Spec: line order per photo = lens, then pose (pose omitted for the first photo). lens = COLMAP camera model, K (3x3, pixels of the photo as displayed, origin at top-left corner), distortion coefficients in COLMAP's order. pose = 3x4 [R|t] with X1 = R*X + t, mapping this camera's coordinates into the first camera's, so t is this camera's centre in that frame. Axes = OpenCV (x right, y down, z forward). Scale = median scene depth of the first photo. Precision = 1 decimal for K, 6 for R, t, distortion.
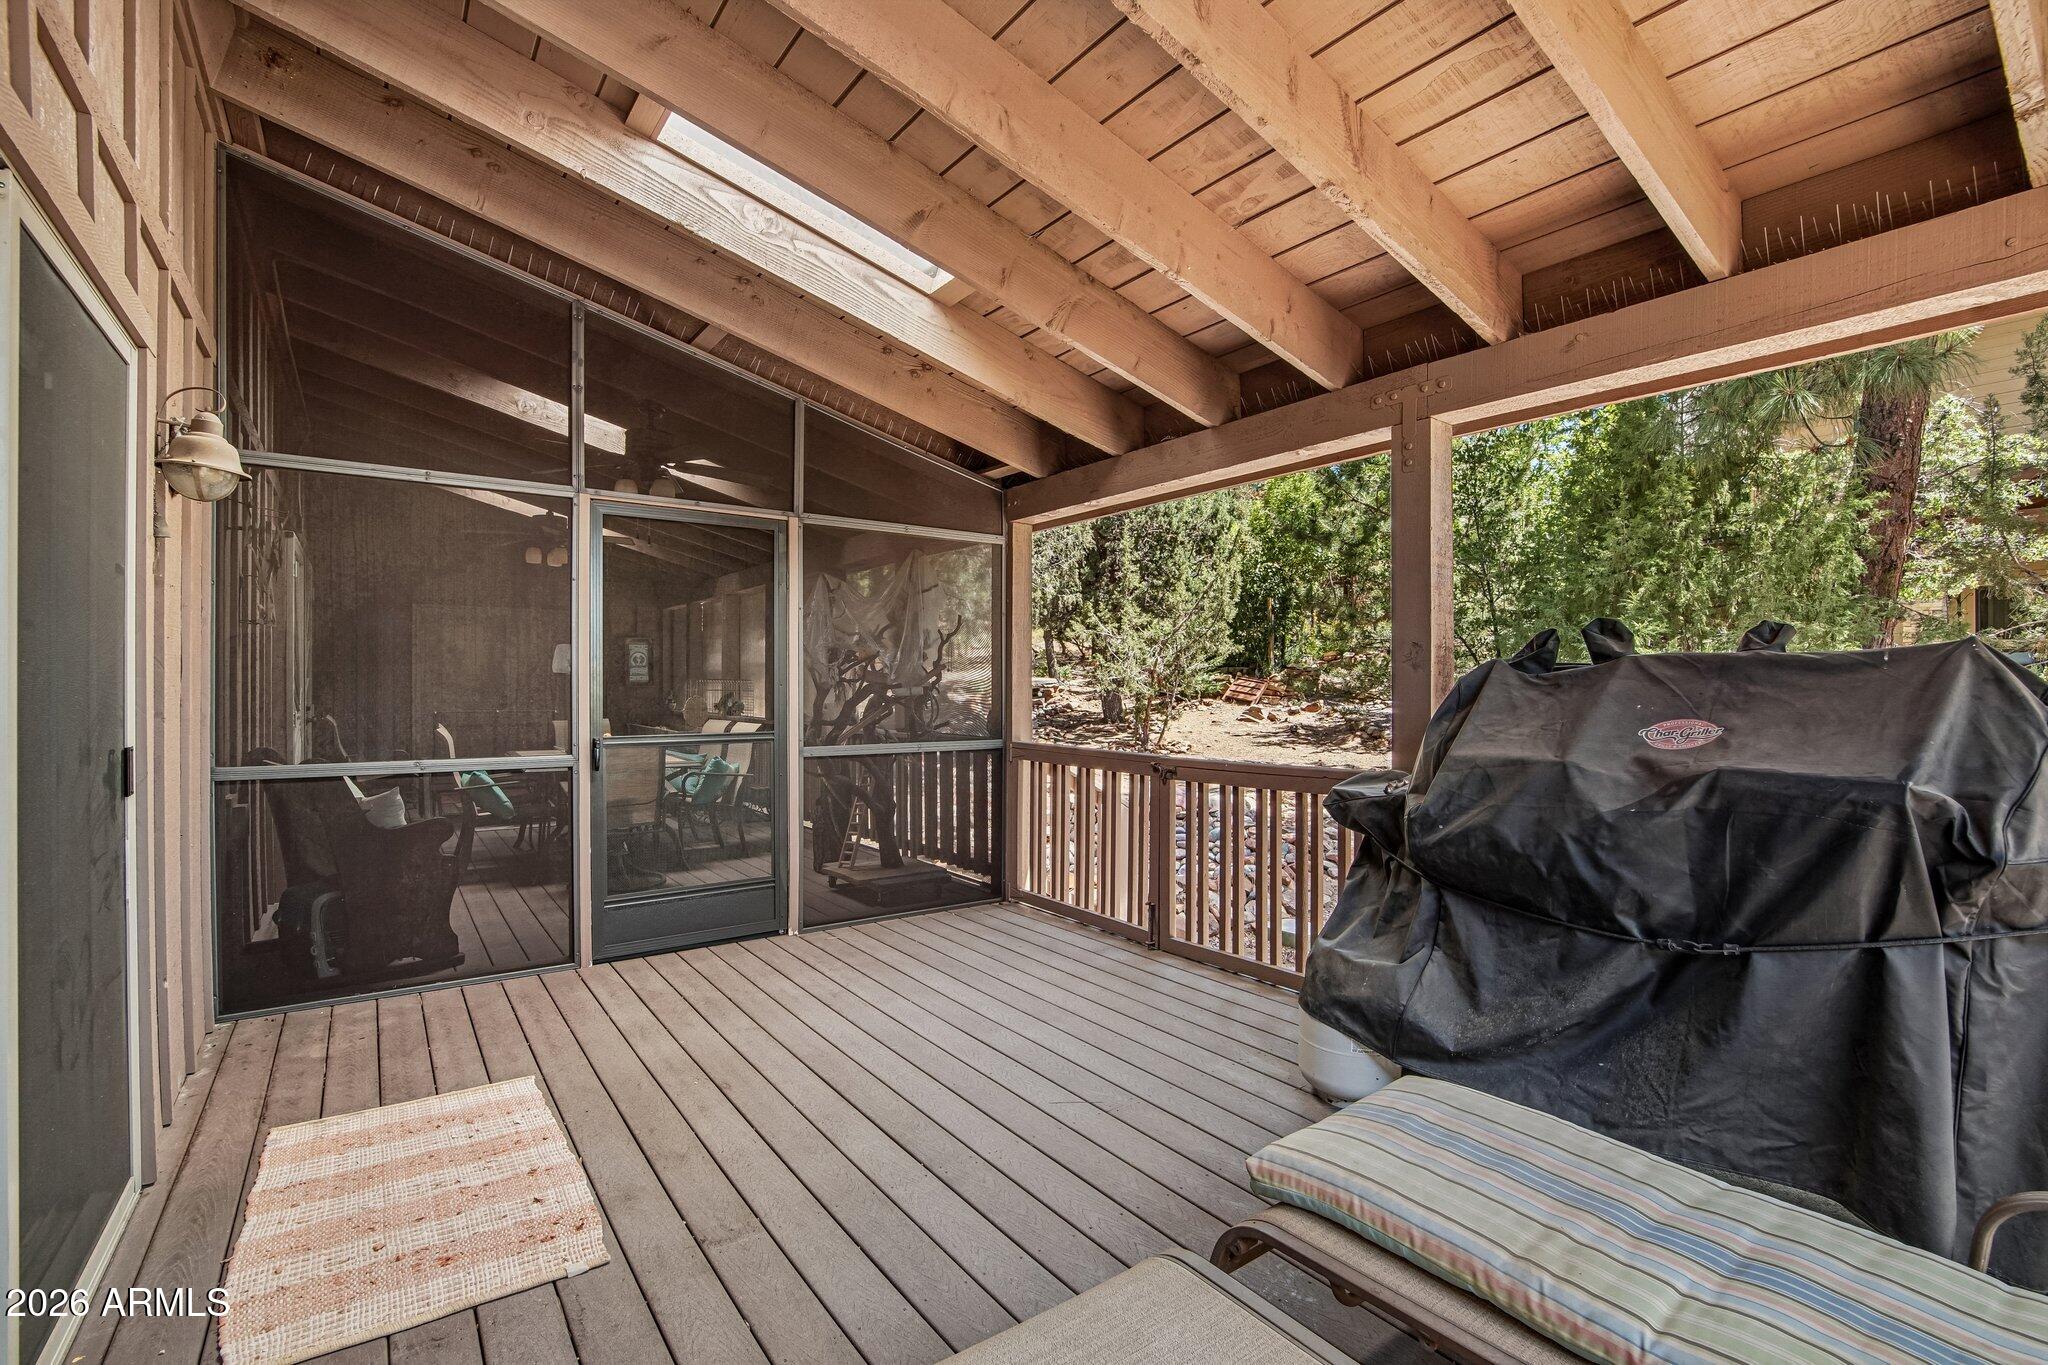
lens RADIAL K [[926.6, 0, 1011.8], [0, 926.6, 705.1], [0, 0, 1]] dist [-0.041471, 0.011152]
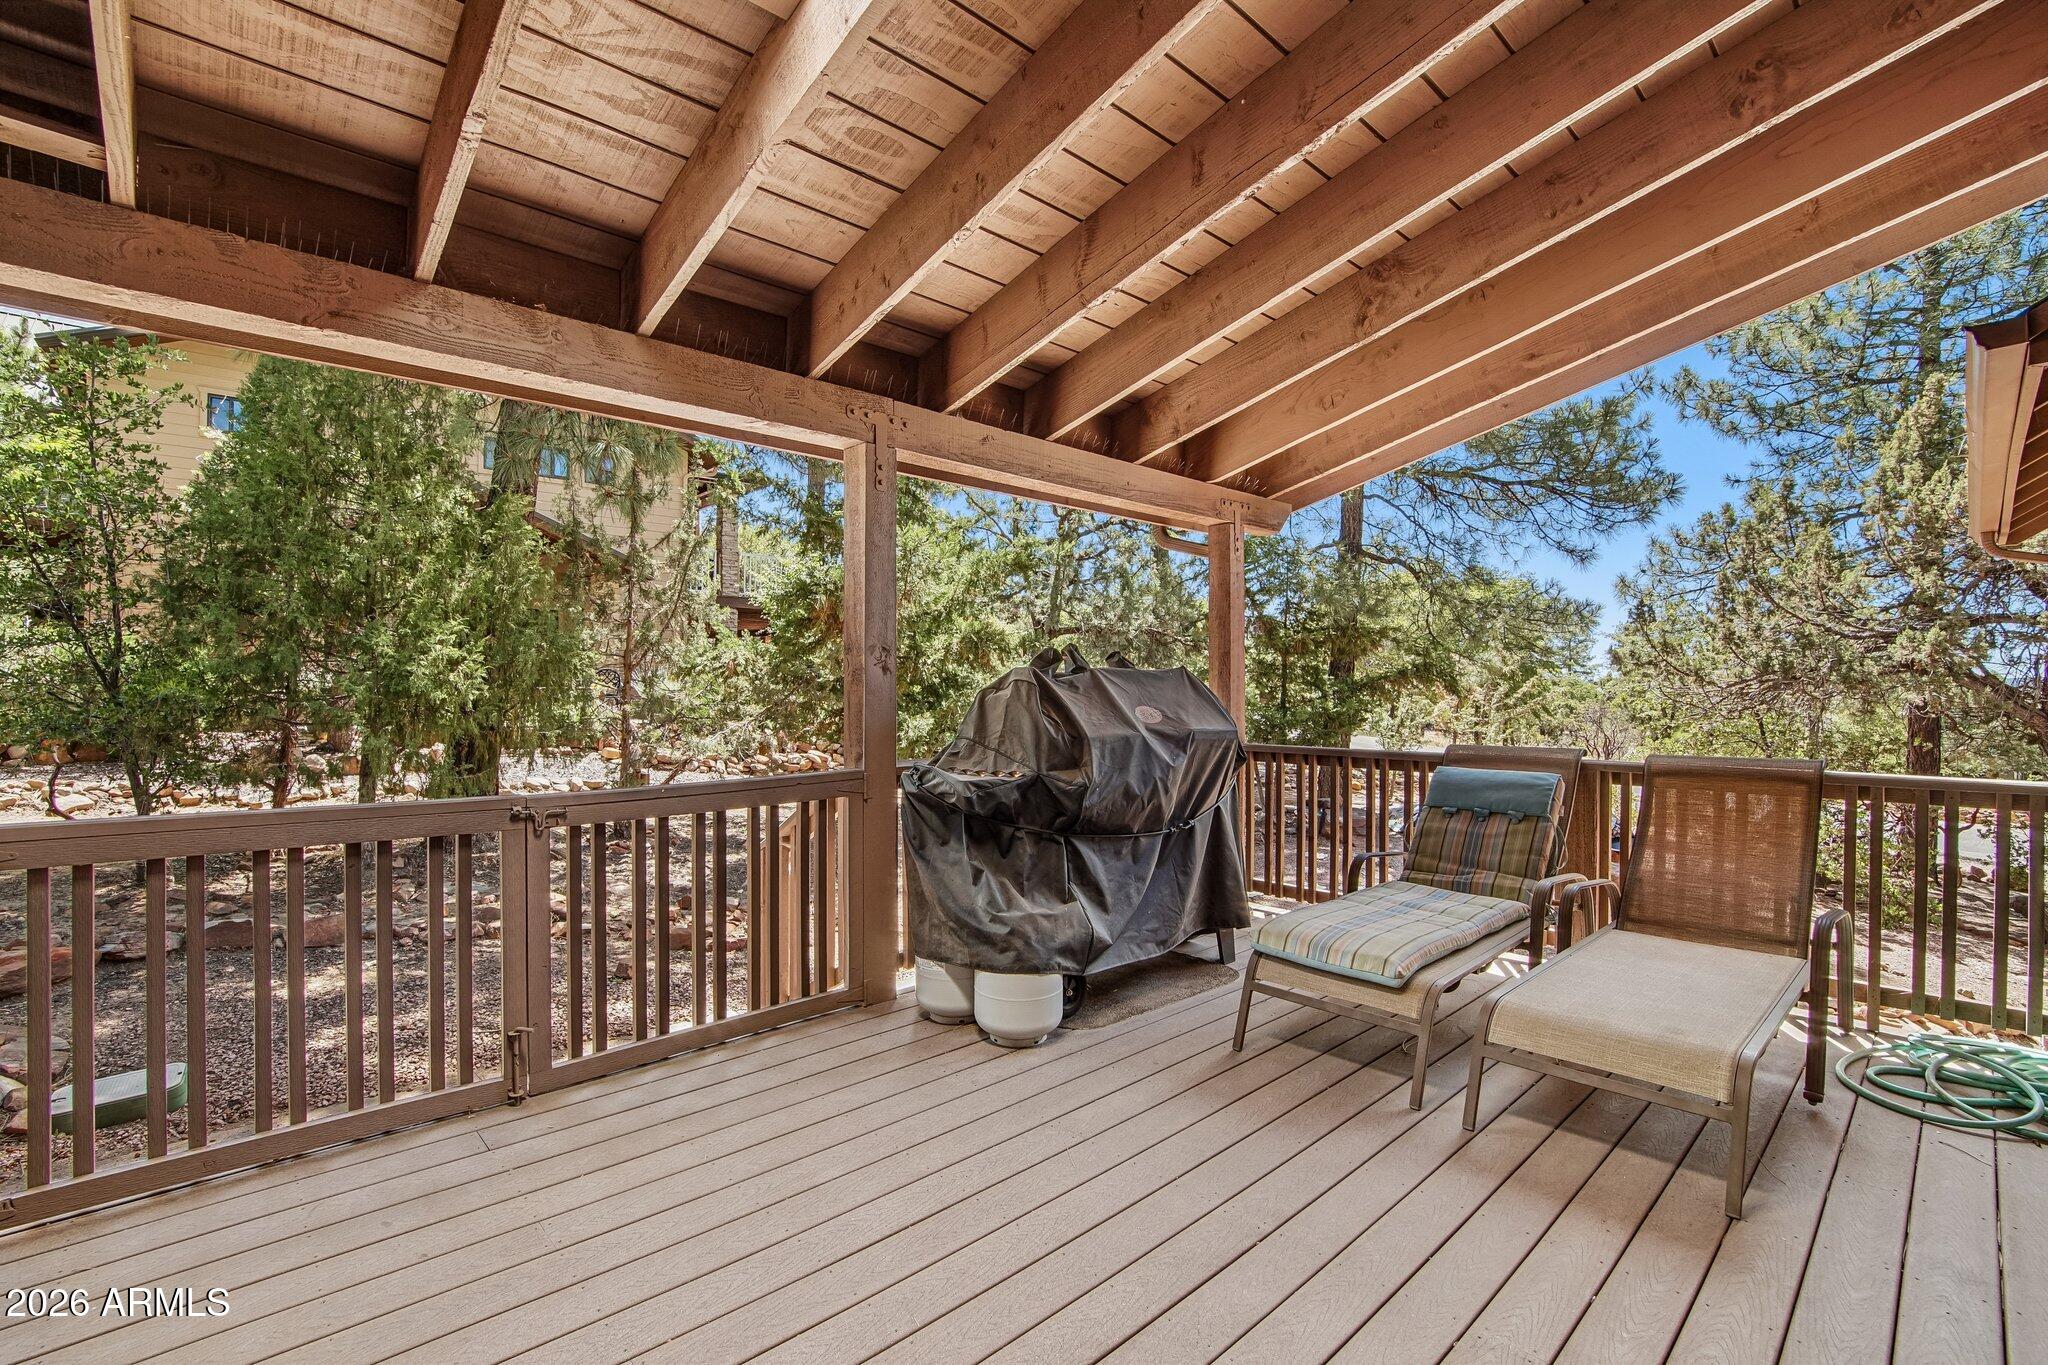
lens RADIAL K [[926.6, 0, 1011.8], [0, 926.6, 705.1], [0, 0, 1]] dist [-0.041471, 0.011152]
pose [[-0.139375, -0.021162, 0.990013, -0.572460], [0.017309, 0.999567, 0.023803, -0.016858], [-0.990088, 0.020454, -0.138949, 0.850890]]
